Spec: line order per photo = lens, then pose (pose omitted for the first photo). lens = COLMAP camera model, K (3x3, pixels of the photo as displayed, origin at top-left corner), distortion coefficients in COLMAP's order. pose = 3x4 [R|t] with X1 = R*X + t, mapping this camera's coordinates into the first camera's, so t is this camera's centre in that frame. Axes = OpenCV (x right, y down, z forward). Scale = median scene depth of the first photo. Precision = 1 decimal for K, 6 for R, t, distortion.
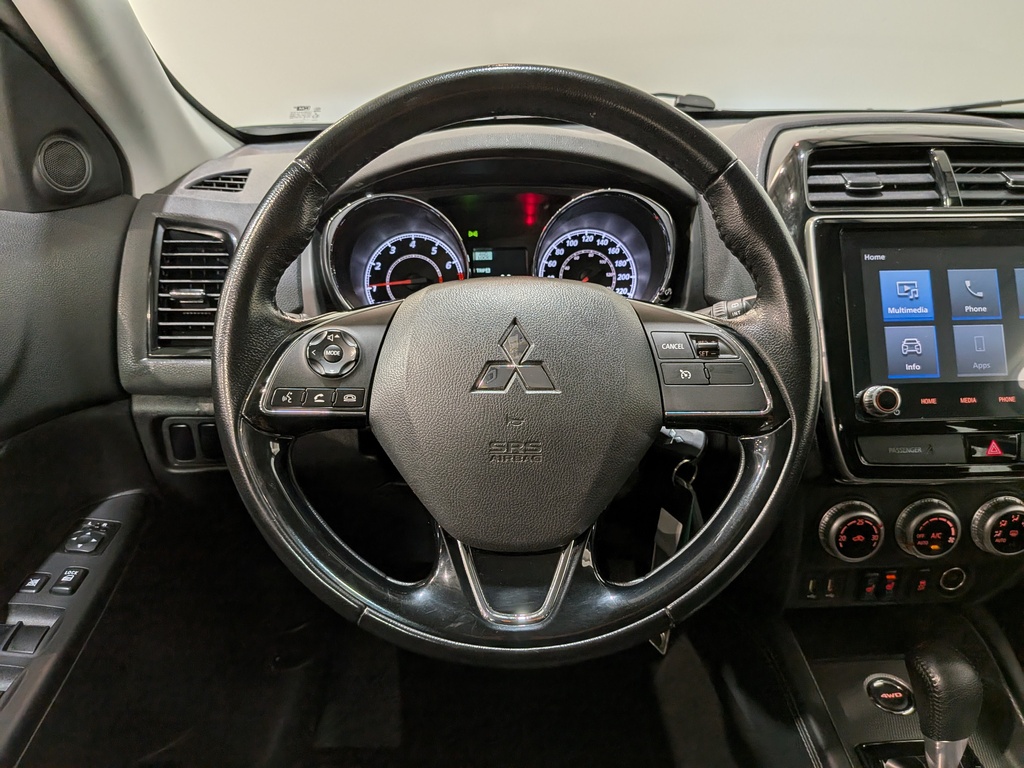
lens RADIAL K [[748.4, 0, 509.2], [0, 748.4, 373.7], [0, 0, 1]] dist [0.057933, -0.100979]
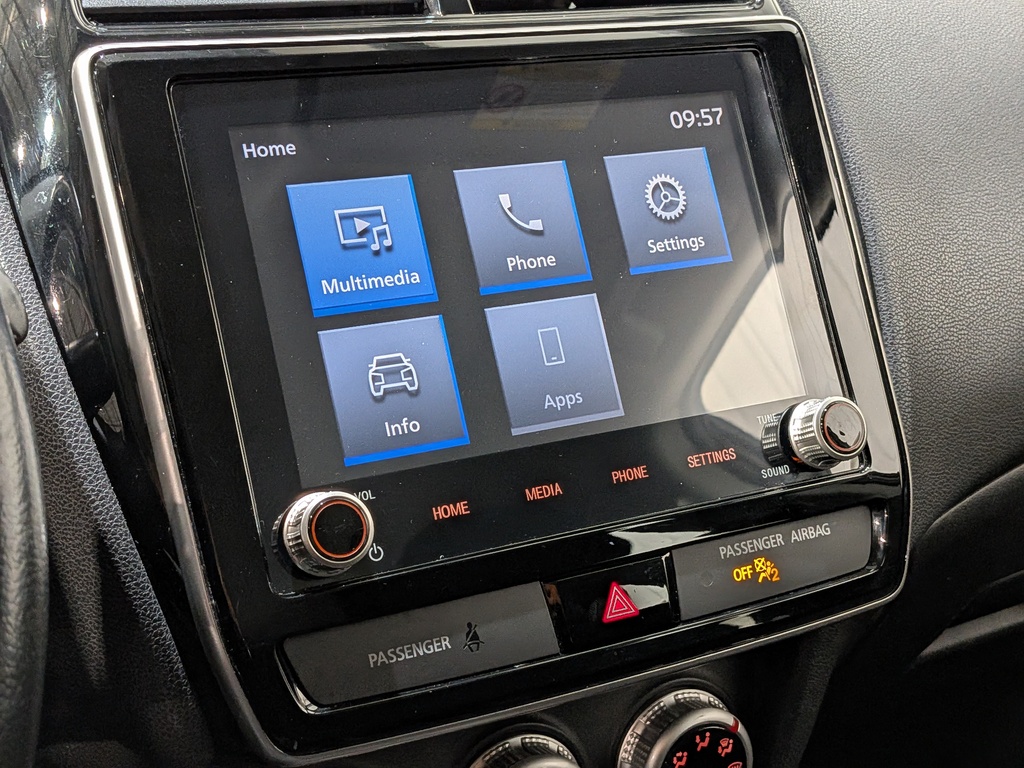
lens RADIAL K [[1510.7, 0, 505.3], [0, 1510.7, 382.1], [0, 0, 1]] dist [0.075811, 0.000000]
pose [[0.893858, -0.123322, 0.431057, 0.226134], [0.145301, 0.989218, -0.018295, -0.008743], [-0.424153, 0.078986, 0.902139, 0.254630]]
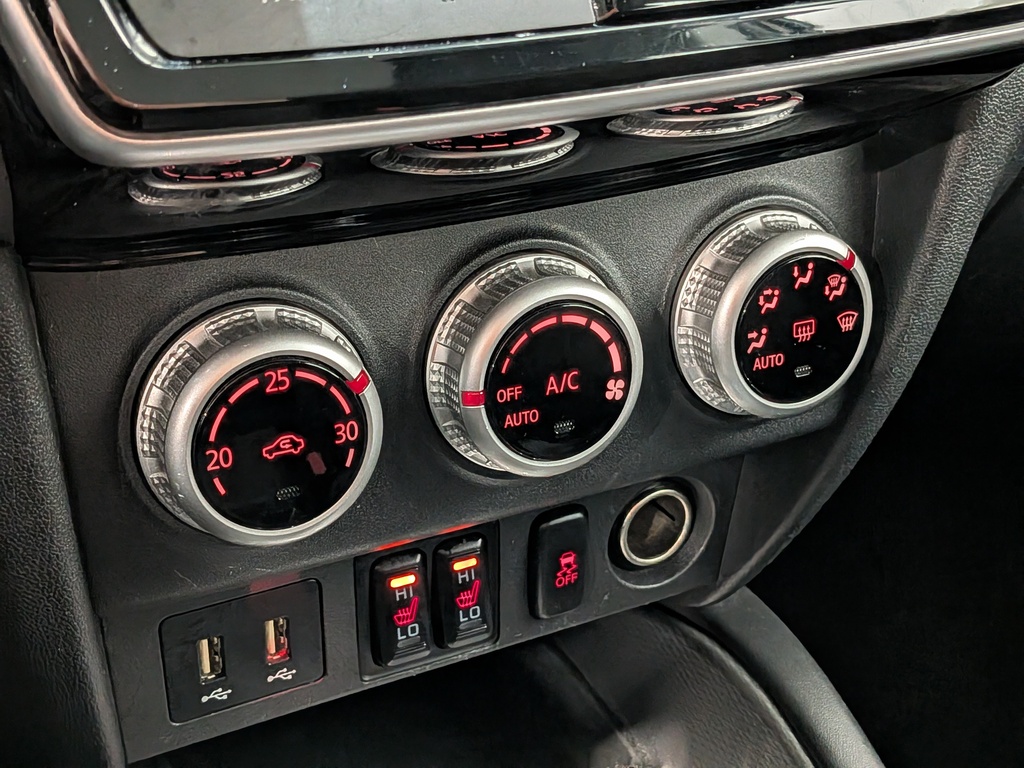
lens RADIAL K [[1510.7, 0, 502.1], [0, 1510.7, 382.4], [0, 0, 1]] dist [0.075811, 0.000000]
pose [[0.904617, -0.173383, 0.389366, 0.331349], [0.139098, 0.983599, 0.114823, 0.147252], [-0.402888, -0.049711, 0.913898, 0.506552]]
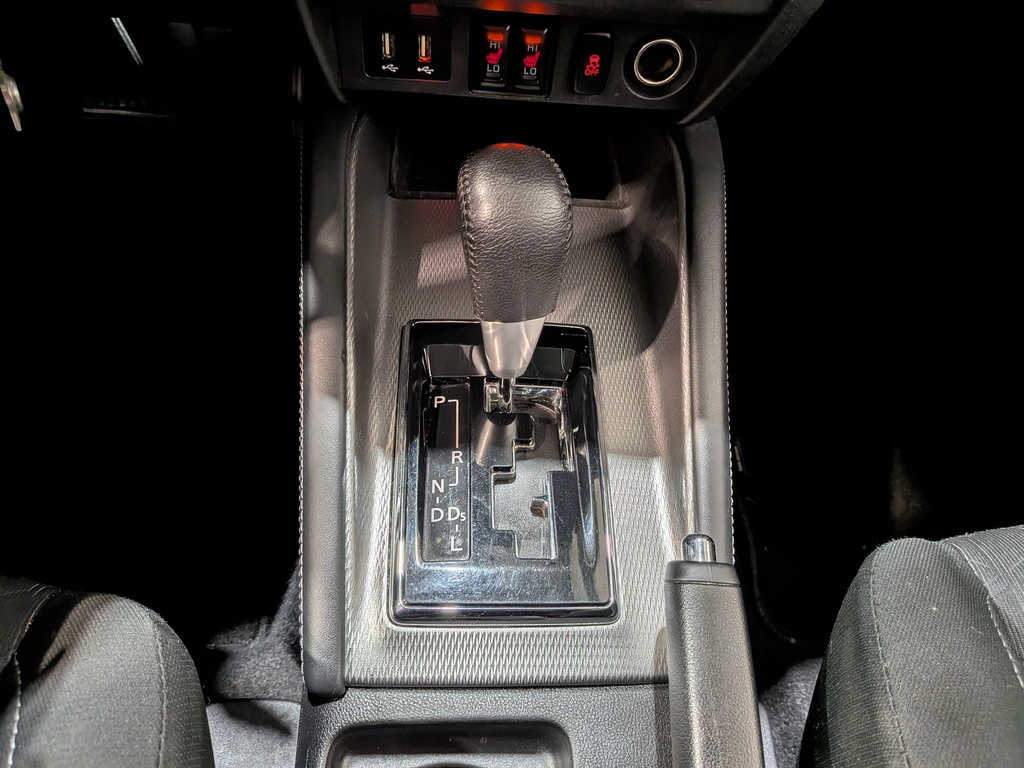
lens RADIAL K [[748.4, 0, 519.8], [0, 748.4, 373.3], [0, 0, 1]] dist [0.057933, -0.100979]
pose [[0.994457, 0.063476, 0.083816, 0.511133], [-0.096522, 0.867259, 0.488410, 0.234890], [-0.041688, -0.493793, 0.868579, 0.469649]]
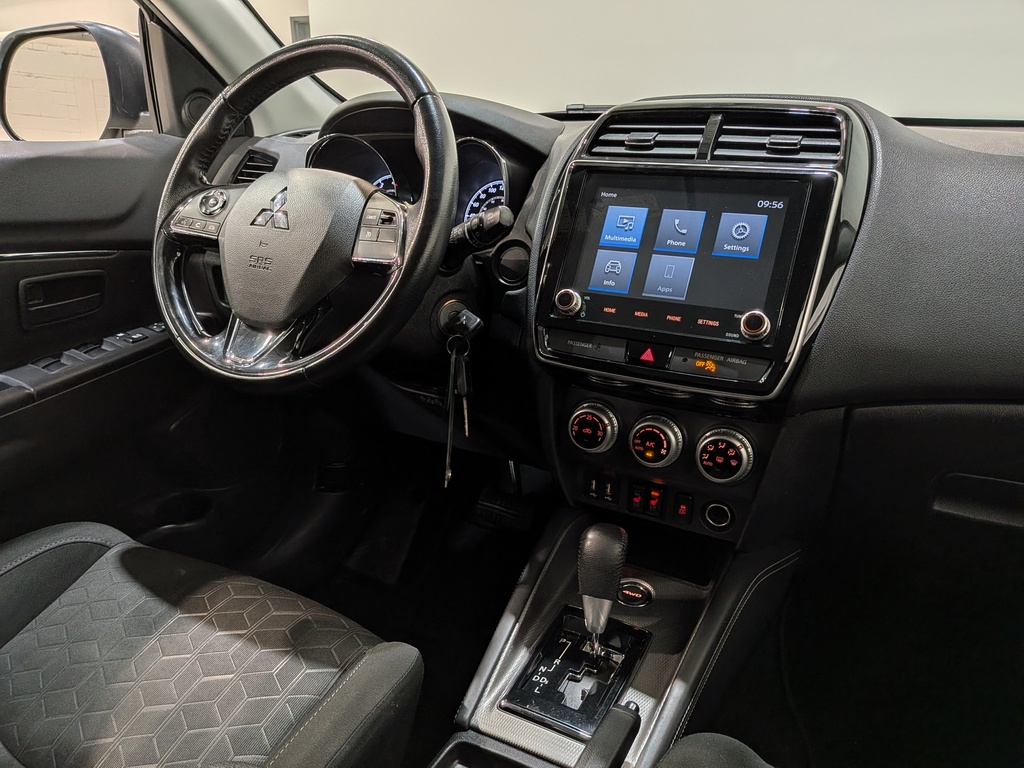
lens RADIAL K [[748.4, 0, 495.6], [0, 748.4, 412.4], [0, 0, 1]] dist [0.057933, -0.100979]
pose [[0.859437, 0.207692, -0.467153, 0.882019], [-0.212475, 0.976215, 0.043118, 0.164626], [0.464997, 0.062201, 0.883124, -0.144911]]
